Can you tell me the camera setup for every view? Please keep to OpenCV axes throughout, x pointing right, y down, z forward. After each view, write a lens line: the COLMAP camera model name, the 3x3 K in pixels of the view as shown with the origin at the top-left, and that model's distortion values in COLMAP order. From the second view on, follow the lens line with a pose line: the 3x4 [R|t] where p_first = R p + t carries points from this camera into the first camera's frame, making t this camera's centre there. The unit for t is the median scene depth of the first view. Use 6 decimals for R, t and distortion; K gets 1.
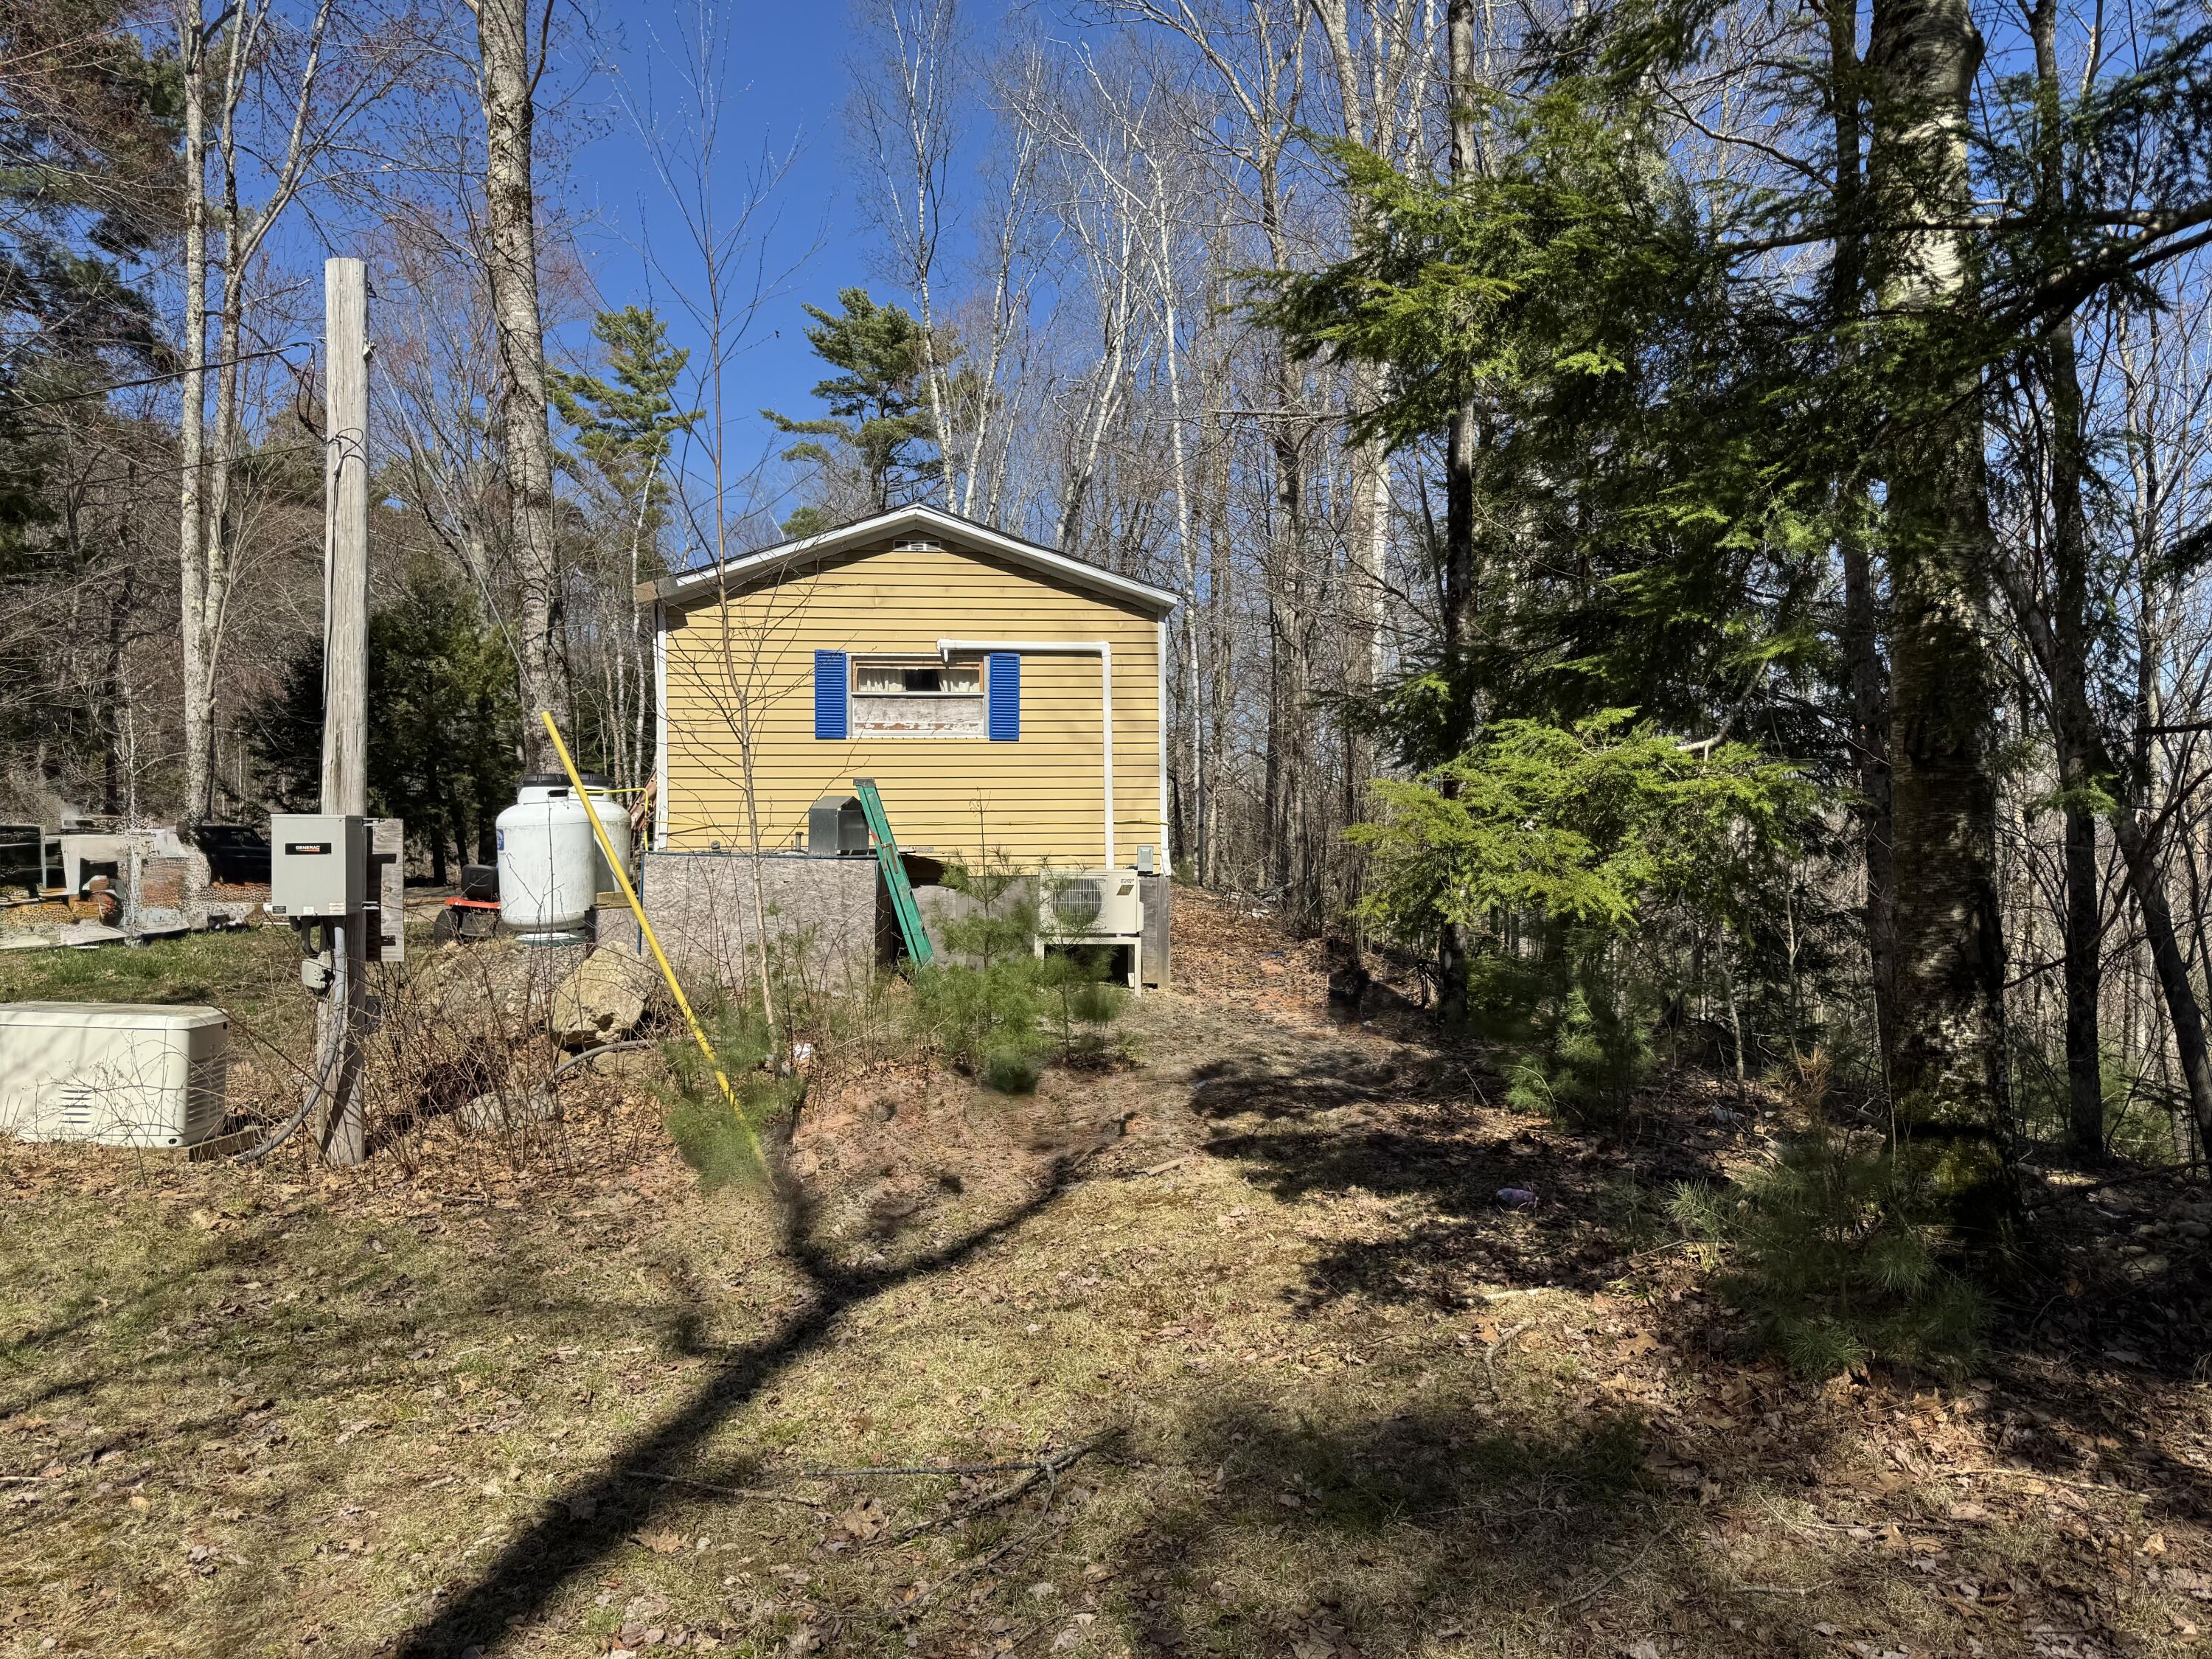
lens RADIAL K [[1558.1, 0, 1112.6], [0, 1558.1, 824.5], [0, 0, 1]] dist [0.018550, -0.026723]
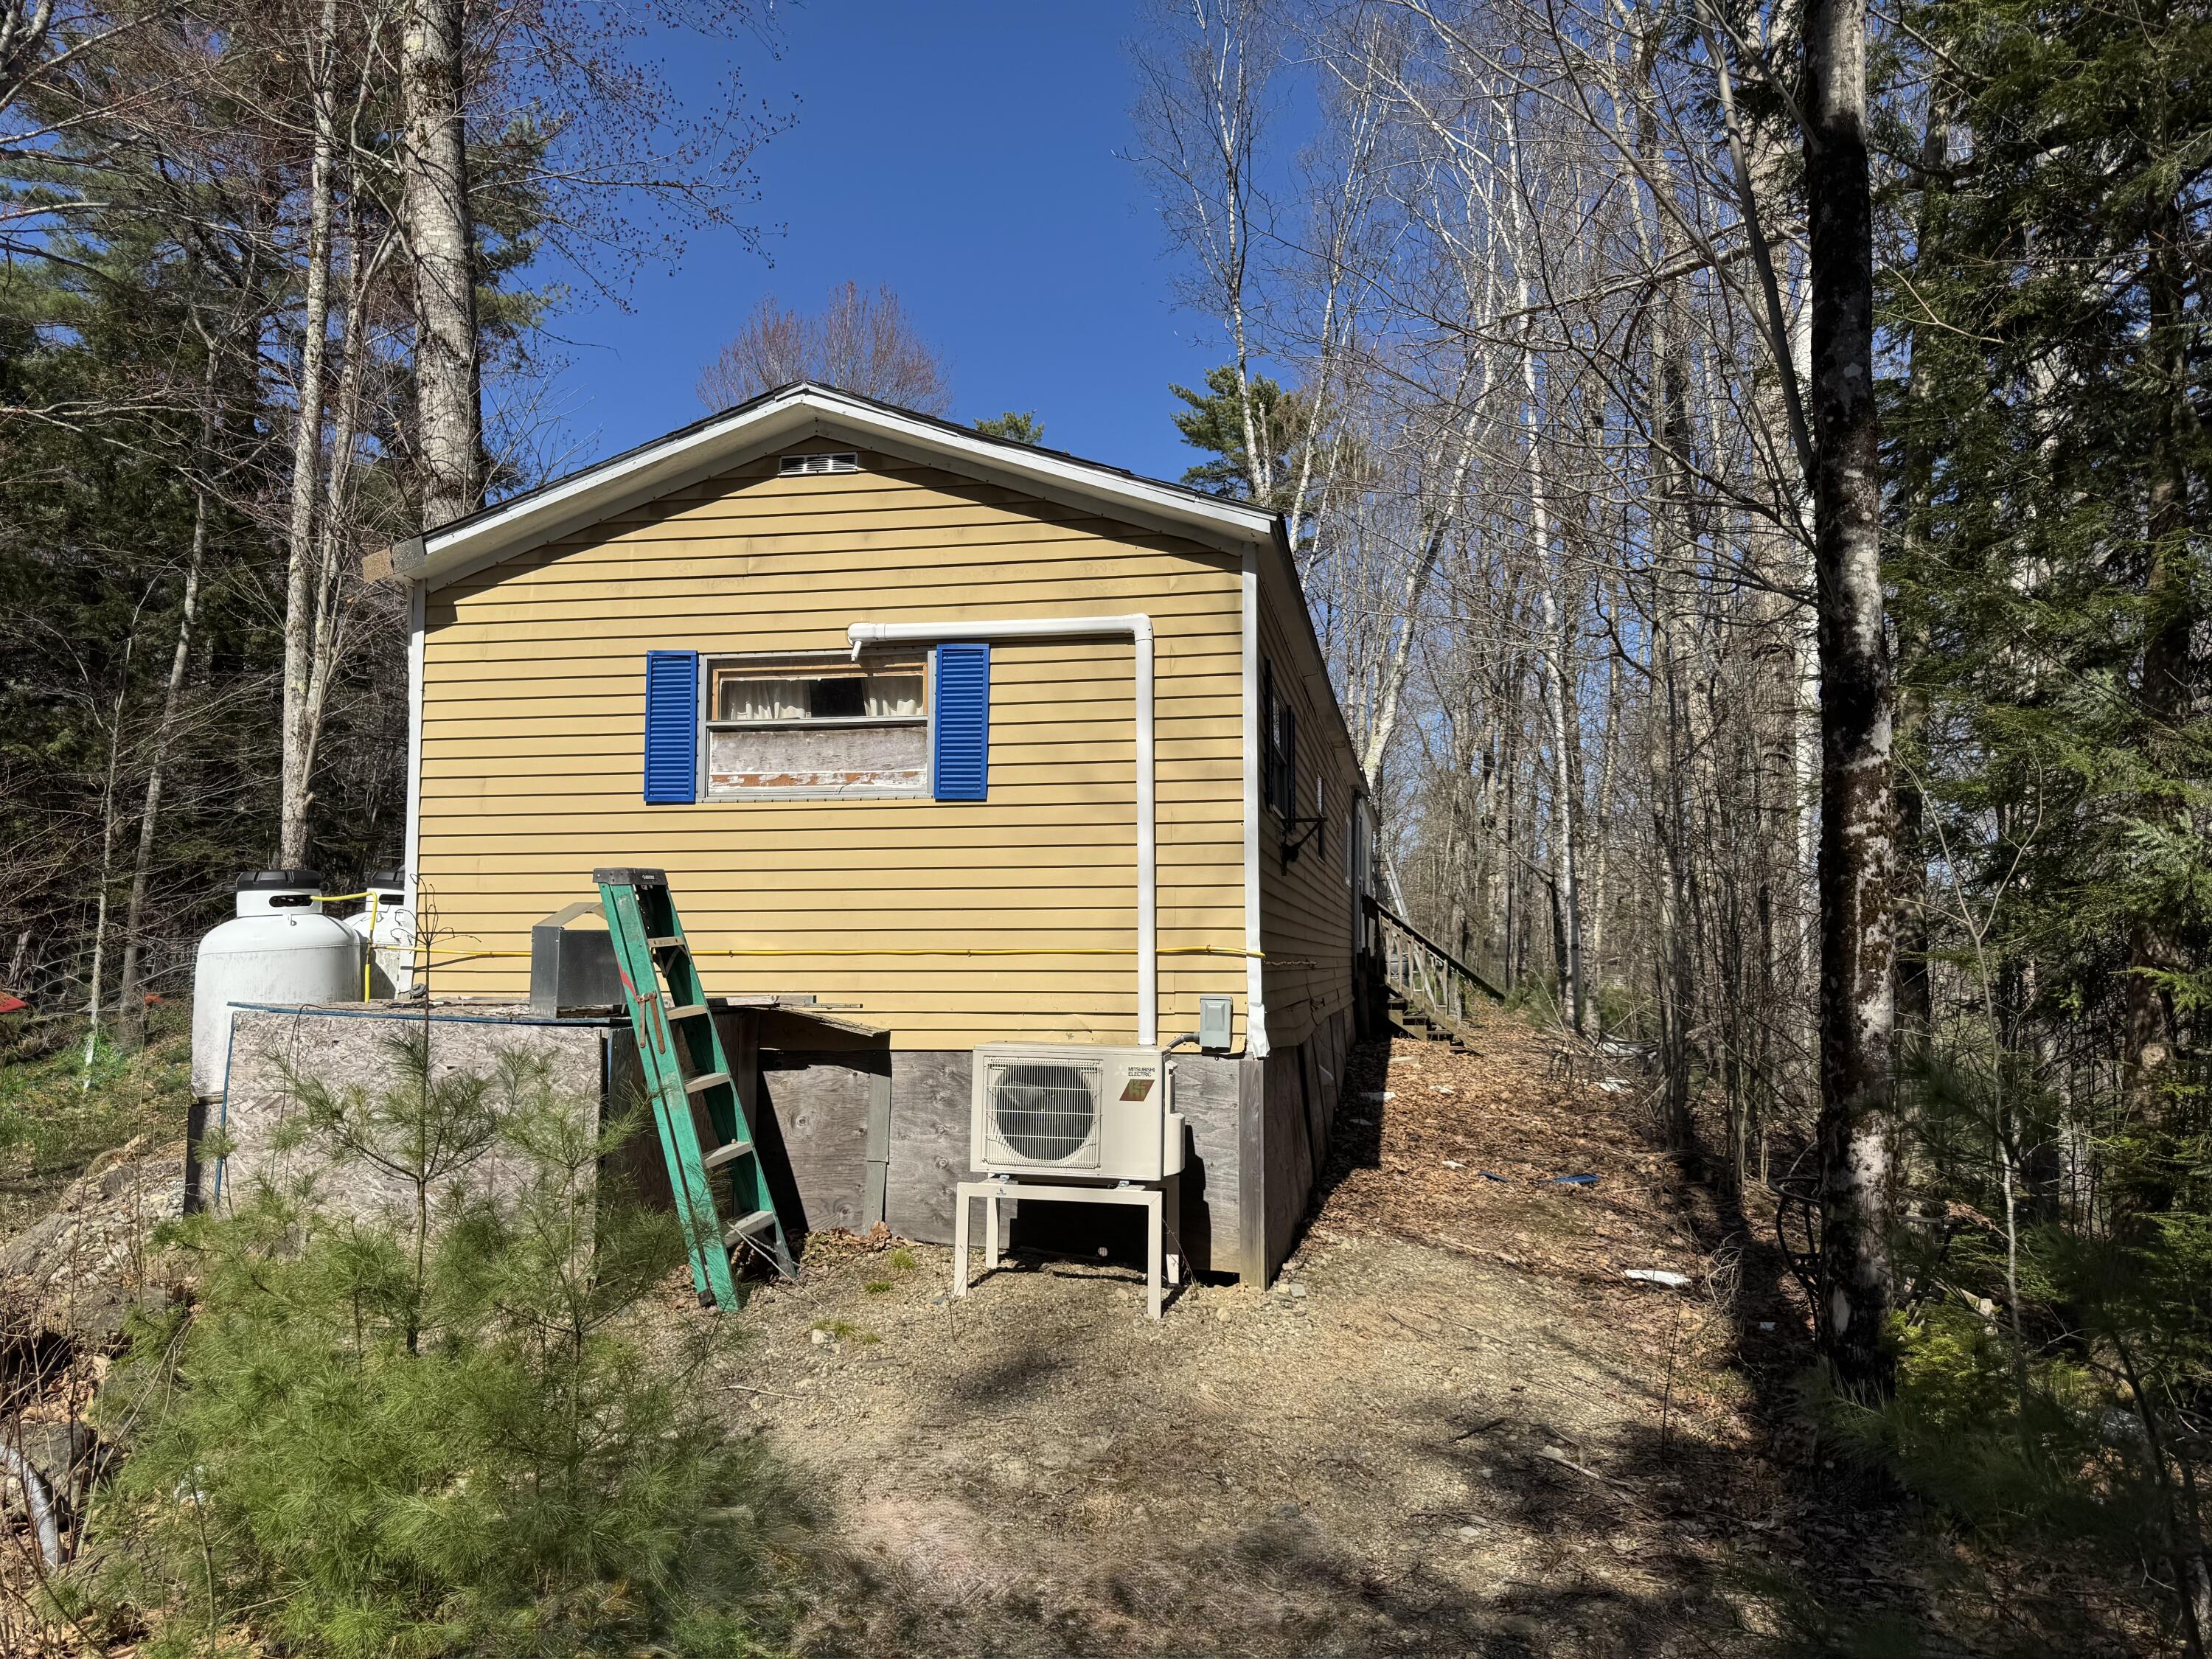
lens RADIAL K [[1558.1, 0, 1099.1], [0, 1558.1, 839.6], [0, 0, 1]] dist [0.018550, -0.026723]
pose [[0.958041, -0.013524, -0.286311, 0.133645], [-0.004362, 0.998083, -0.061741, -0.006832], [0.286597, 0.060399, 0.956145, 0.489088]]
